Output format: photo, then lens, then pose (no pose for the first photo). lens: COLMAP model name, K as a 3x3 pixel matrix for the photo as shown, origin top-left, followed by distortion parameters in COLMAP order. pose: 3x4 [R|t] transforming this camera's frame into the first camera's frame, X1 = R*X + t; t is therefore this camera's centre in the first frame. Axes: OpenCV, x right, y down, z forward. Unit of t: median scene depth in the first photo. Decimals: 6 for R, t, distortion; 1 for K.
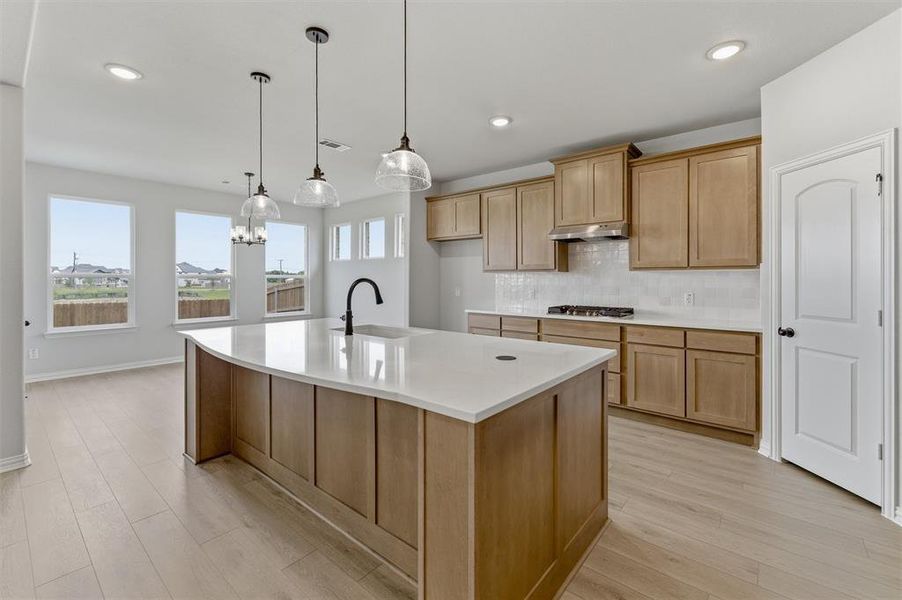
lens RADIAL K [[389.1, 0, 453.7], [0, 389.1, 278.4], [0, 0, 1]] dist [-0.003397, -0.000733]
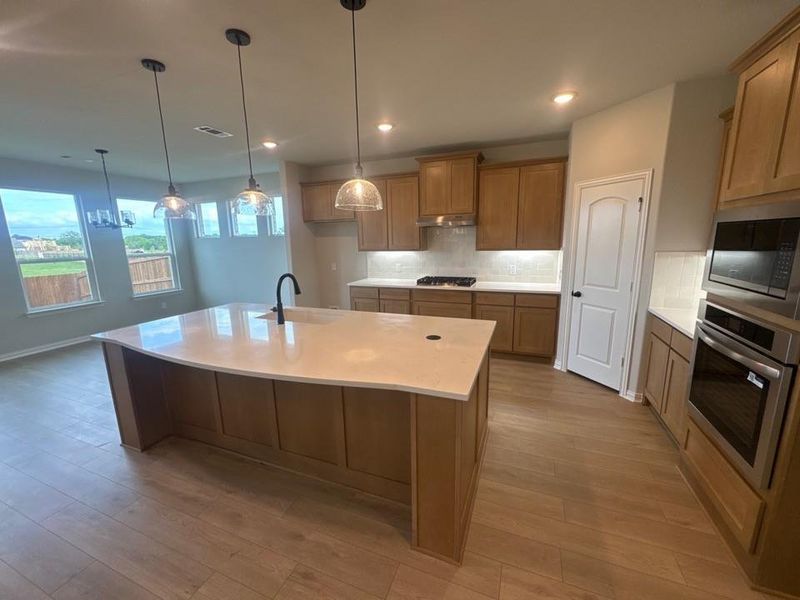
lens RADIAL K [[323.0, 0, 399.4], [0, 323.0, 298.9], [0, 0, 1]] dist [-0.004293, 0.000489]
pose [[0.949776, -0.078006, 0.303054, -0.204805], [0.020718, 0.981983, 0.187832, -0.094871], [-0.312245, -0.172119, 0.934279, -0.000324]]
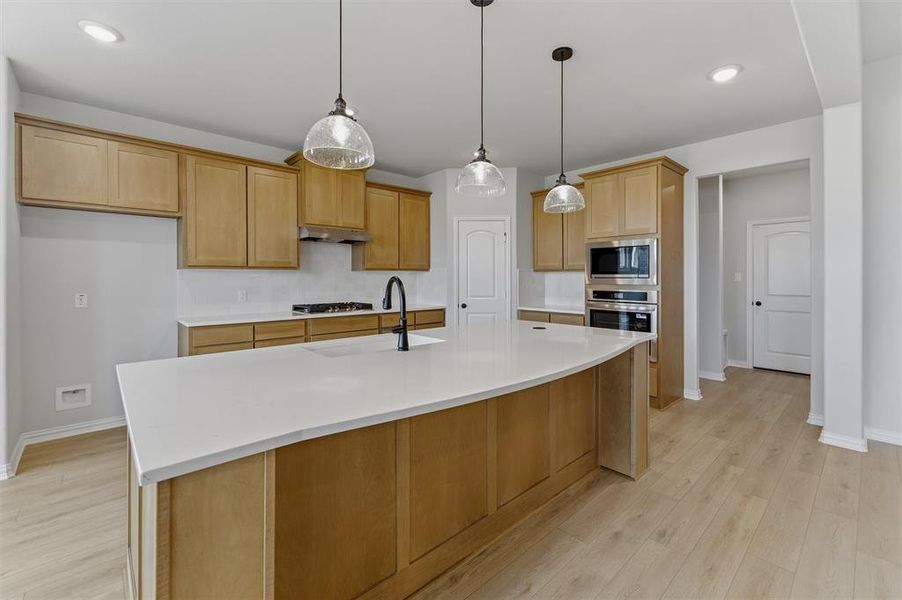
lens RADIAL K [[389.1, 0, 456.6], [0, 389.1, 277.2], [0, 0, 1]] dist [-0.003397, -0.000733]
pose [[0.119205, 0.001689, 0.992868, -0.943780], [-0.001018, 0.999998, -0.001579, 0.003164], [-0.992869, -0.000822, 0.119206, 0.743448]]
